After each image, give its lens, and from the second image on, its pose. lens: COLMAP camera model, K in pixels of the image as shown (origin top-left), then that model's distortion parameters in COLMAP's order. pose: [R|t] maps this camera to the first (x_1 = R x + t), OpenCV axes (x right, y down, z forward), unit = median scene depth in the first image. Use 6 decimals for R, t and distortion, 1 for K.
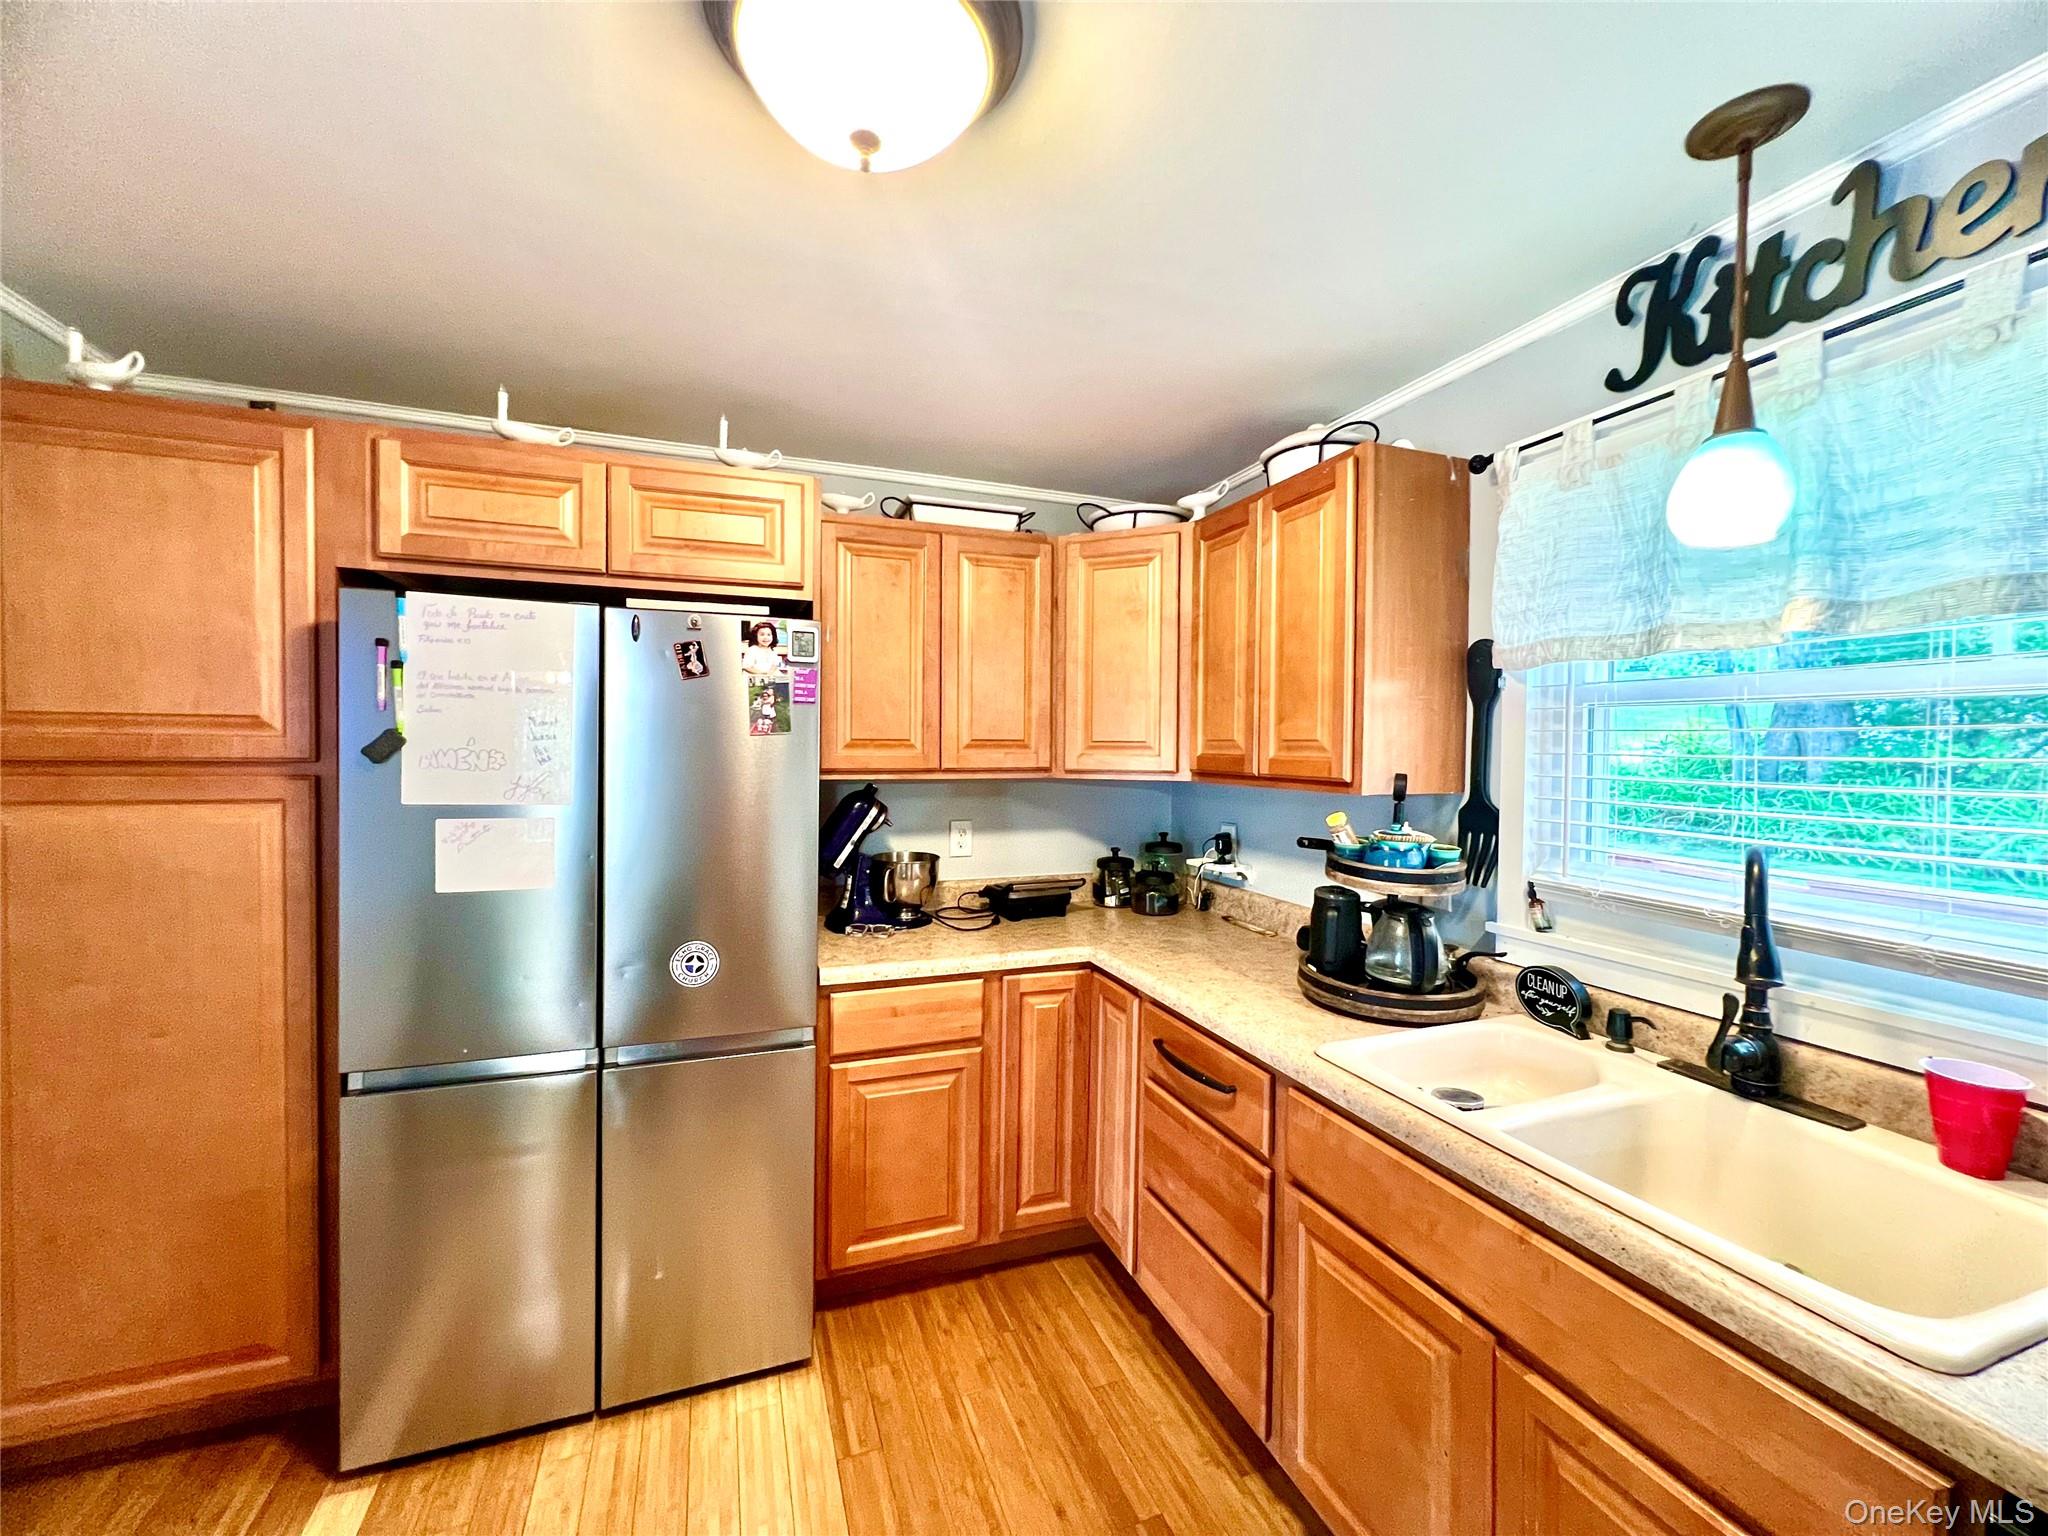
lens RADIAL K [[818.4, 0, 1020.7], [0, 818.4, 764.0], [0, 0, 1]] dist [-0.001853, 0.000456]
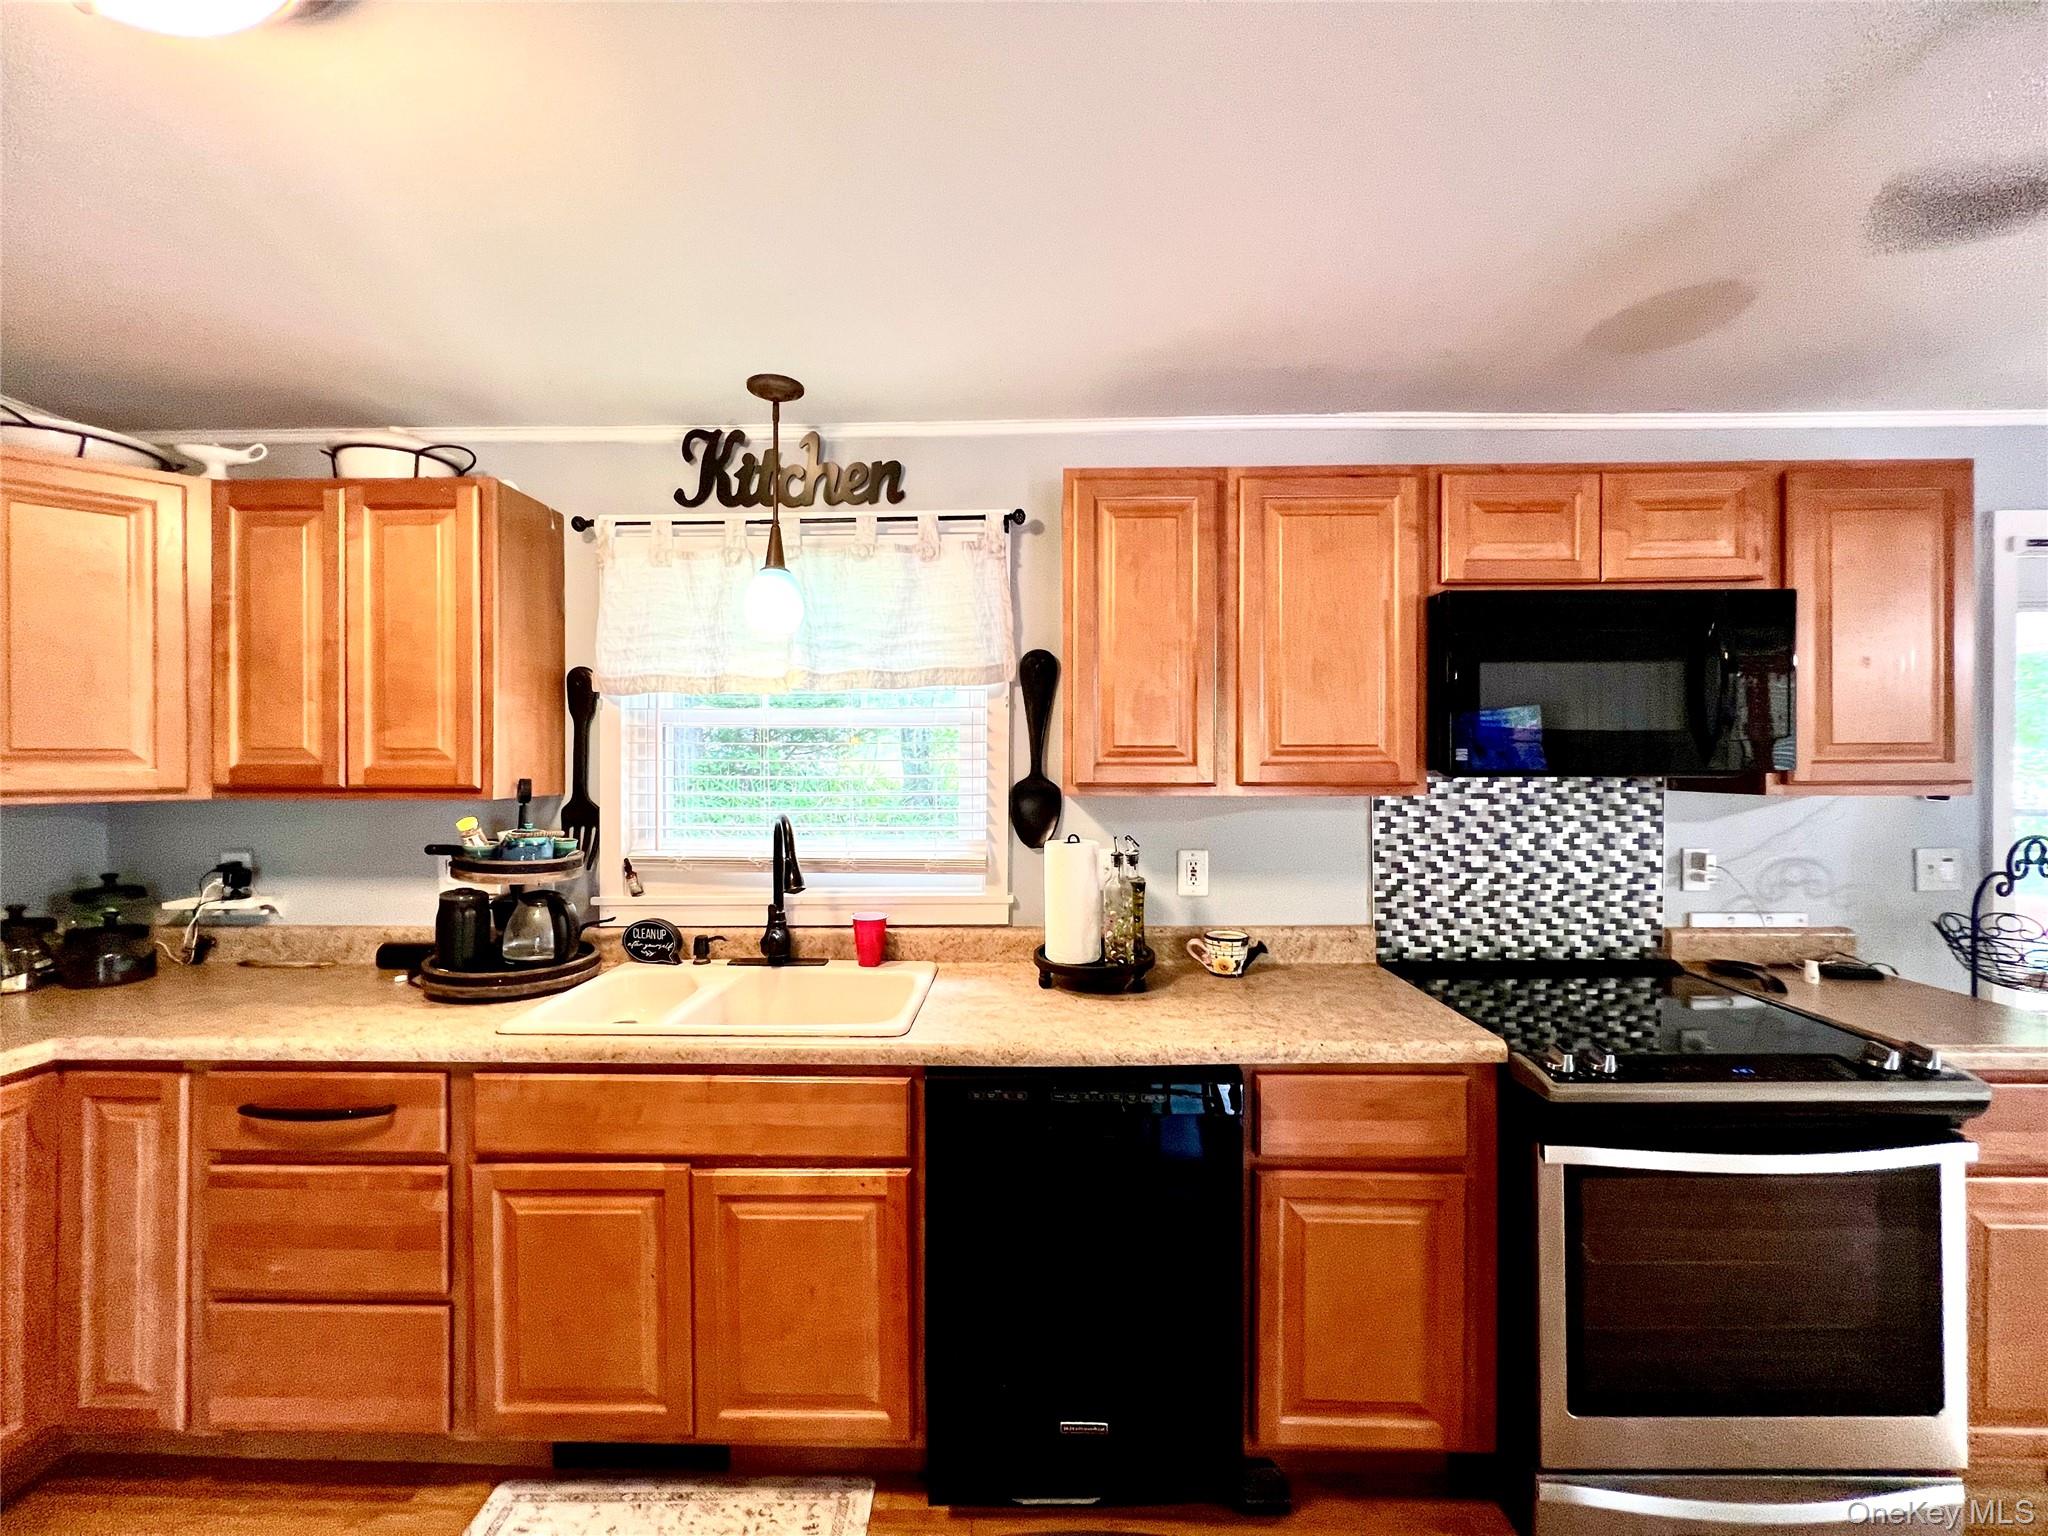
lens RADIAL K [[818.4, 0, 1018.0], [0, 818.4, 763.1], [0, 0, 1]] dist [-0.001853, 0.000456]
pose [[0.370958, -0.010962, 0.928585, -0.339524], [0.024487, 0.999698, 0.002019, 0.004618], [-0.928327, 0.021989, 0.371114, -0.055277]]
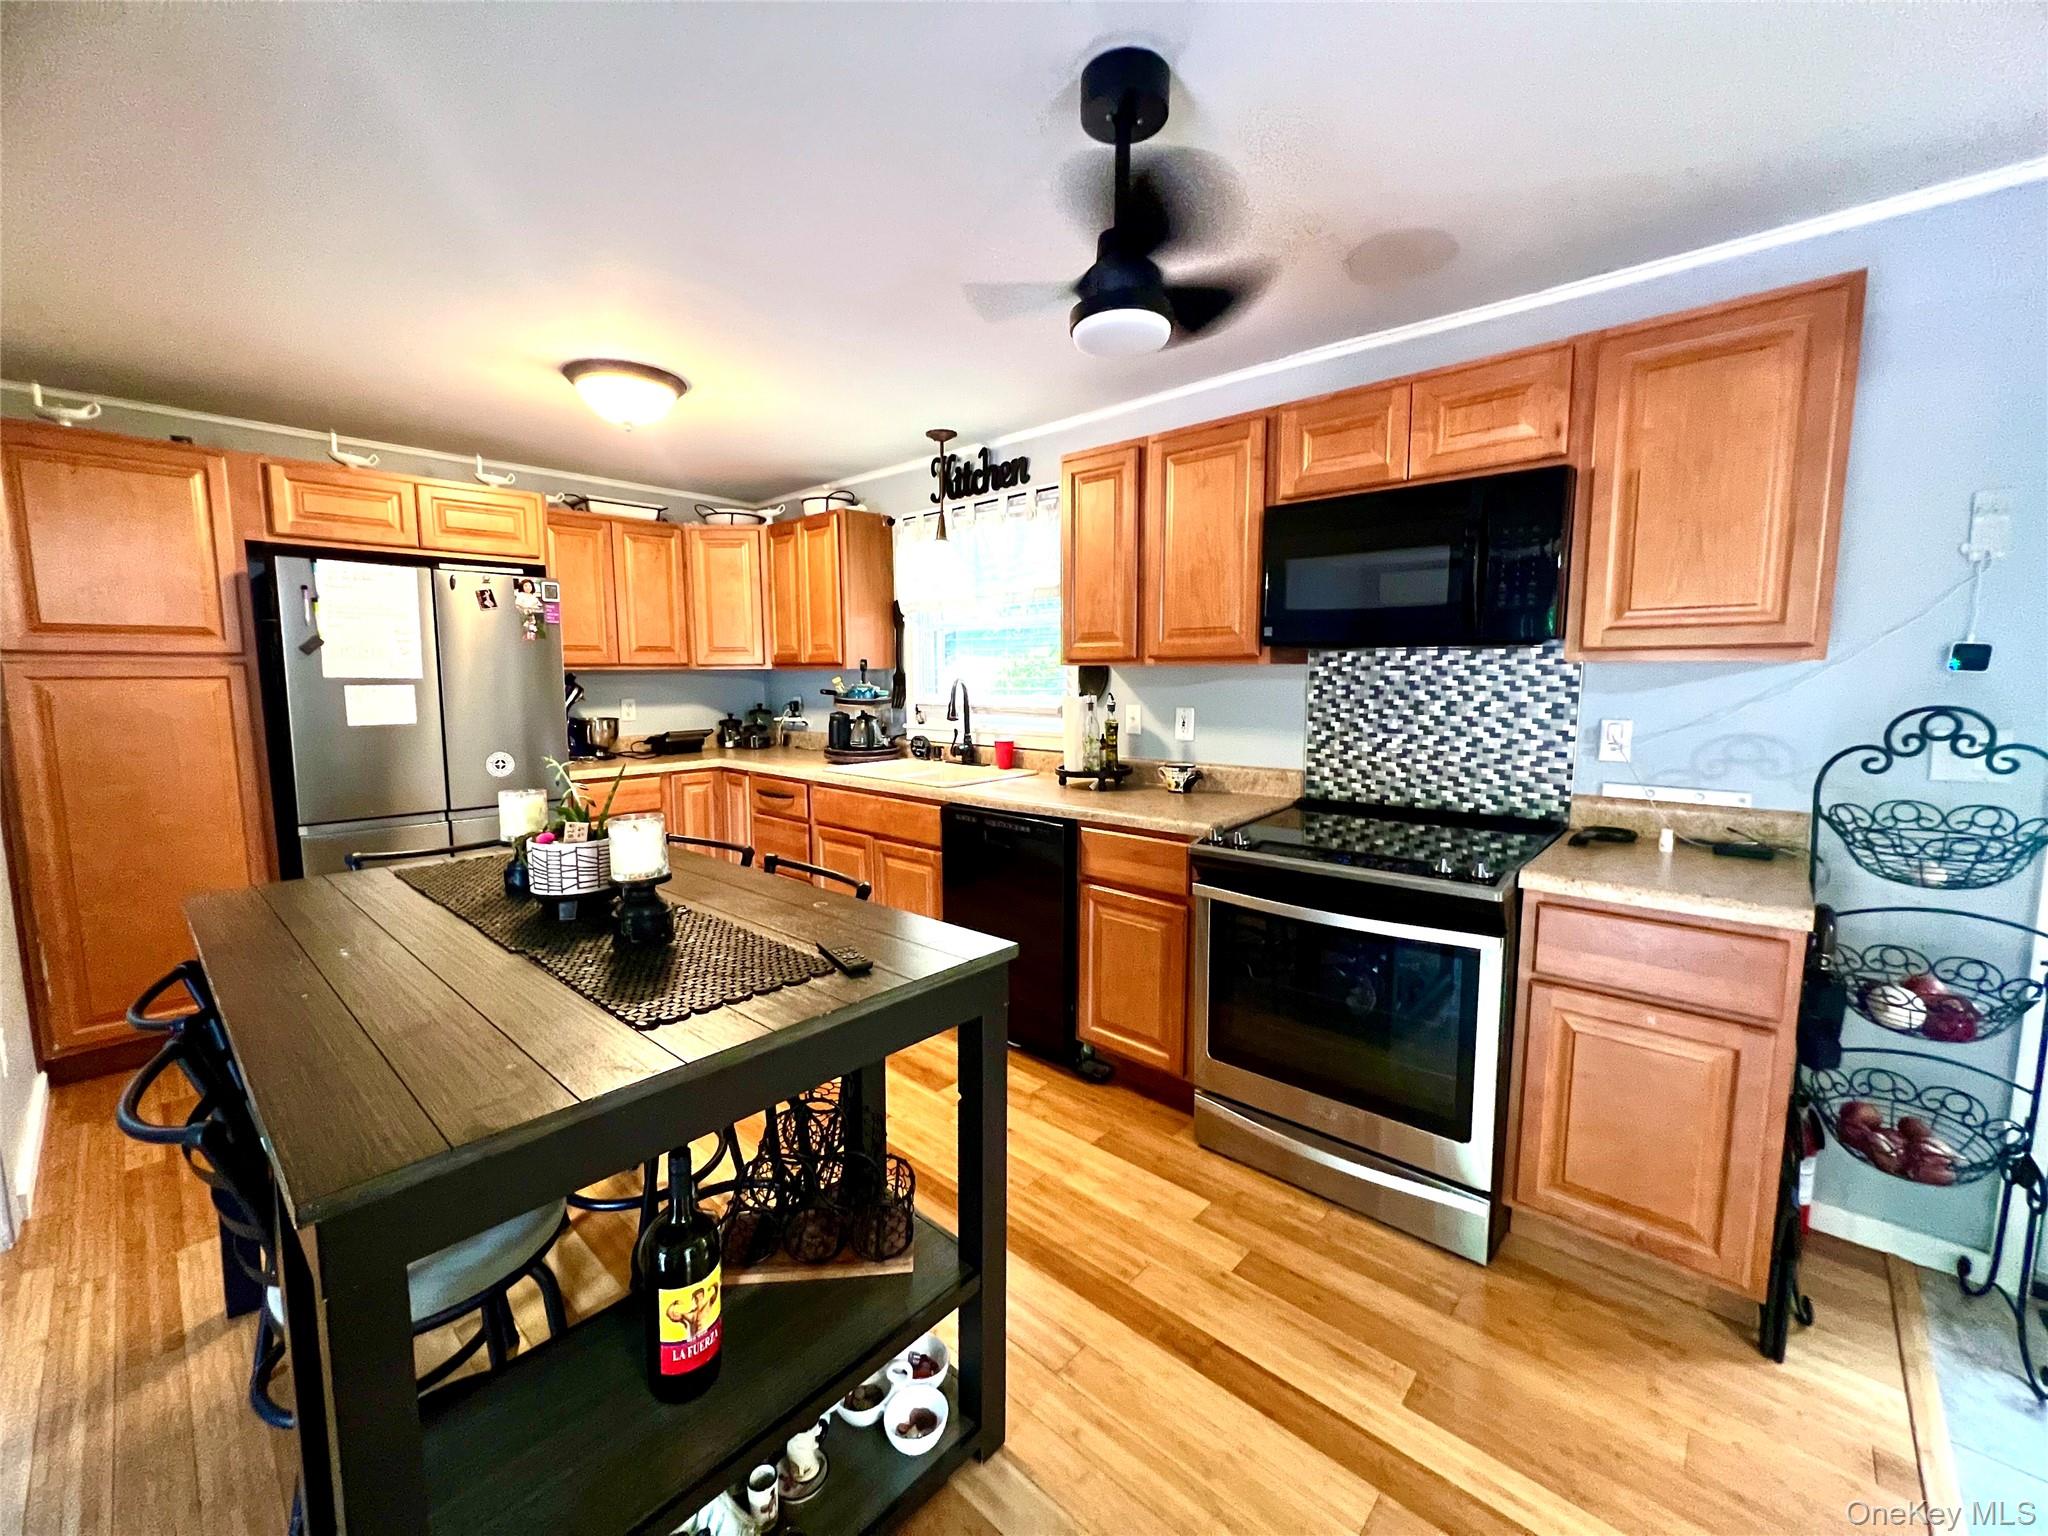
lens RADIAL K [[818.4, 0, 1019.5], [0, 818.4, 763.3], [0, 0, 1]] dist [-0.001853, 0.000456]
pose [[0.891296, -0.062911, 0.449035, -0.187516], [0.020639, 0.994930, 0.098426, 0.086346], [-0.452951, -0.078459, 0.888076, -1.249230]]
